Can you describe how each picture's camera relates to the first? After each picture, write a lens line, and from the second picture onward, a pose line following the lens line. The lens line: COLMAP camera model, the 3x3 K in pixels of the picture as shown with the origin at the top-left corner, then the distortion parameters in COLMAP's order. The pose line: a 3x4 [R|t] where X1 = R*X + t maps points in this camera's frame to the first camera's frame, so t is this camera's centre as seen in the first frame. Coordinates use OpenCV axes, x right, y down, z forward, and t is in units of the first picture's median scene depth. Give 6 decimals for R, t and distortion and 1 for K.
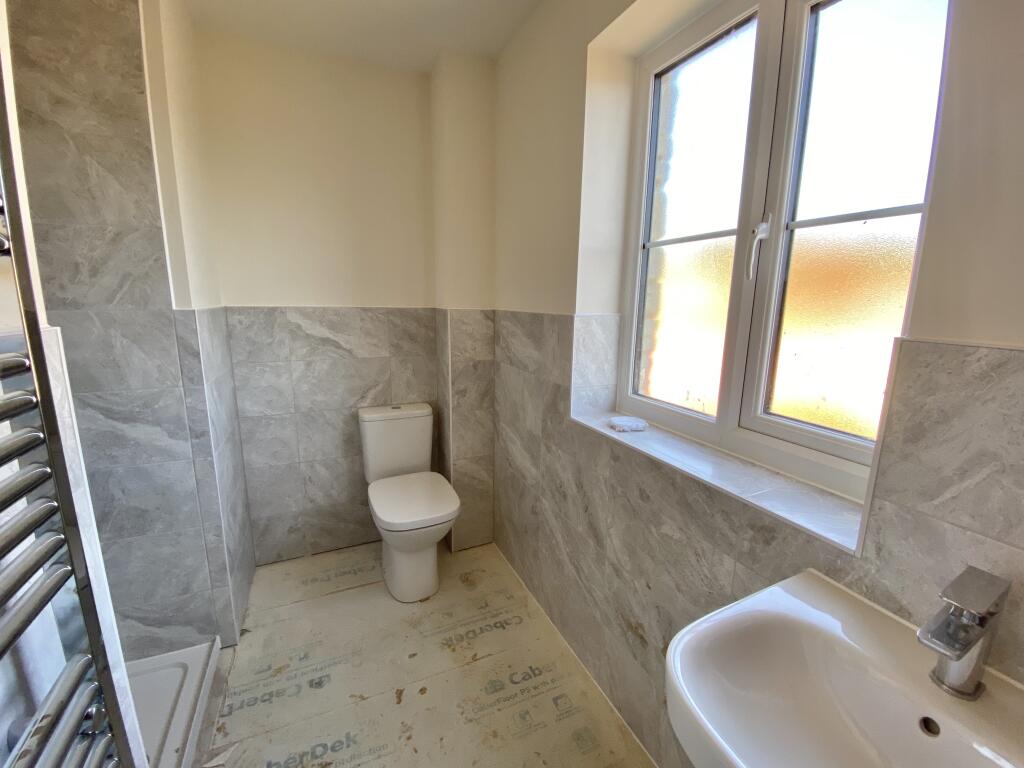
lens RADIAL K [[445.3, 0, 512.0], [0, 445.3, 384.0], [0, 0, 1]] dist [0.047391, -0.047253]
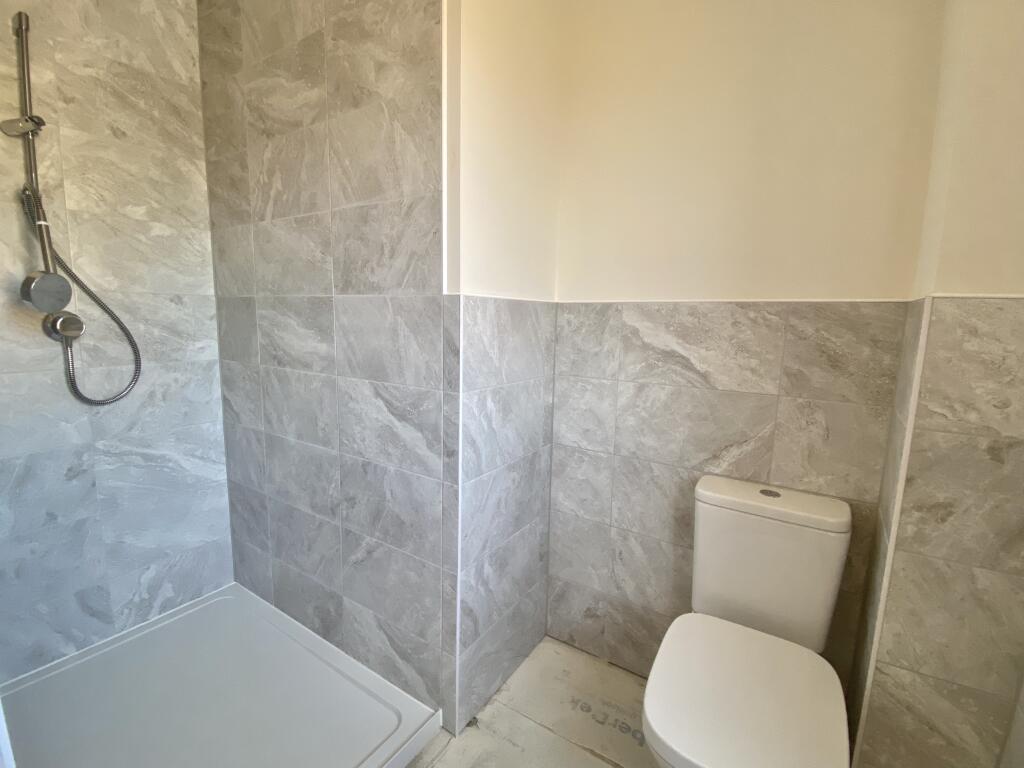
lens RADIAL K [[445.3, 0, 512.0], [0, 445.3, 384.0], [0, 0, 1]] dist [0.047391, -0.047253]
pose [[0.535179, 0.120288, -0.836130, 0.000826], [-0.176317, 0.983915, 0.028694, -0.035884], [0.826133, 0.132067, 0.547780, 0.481380]]
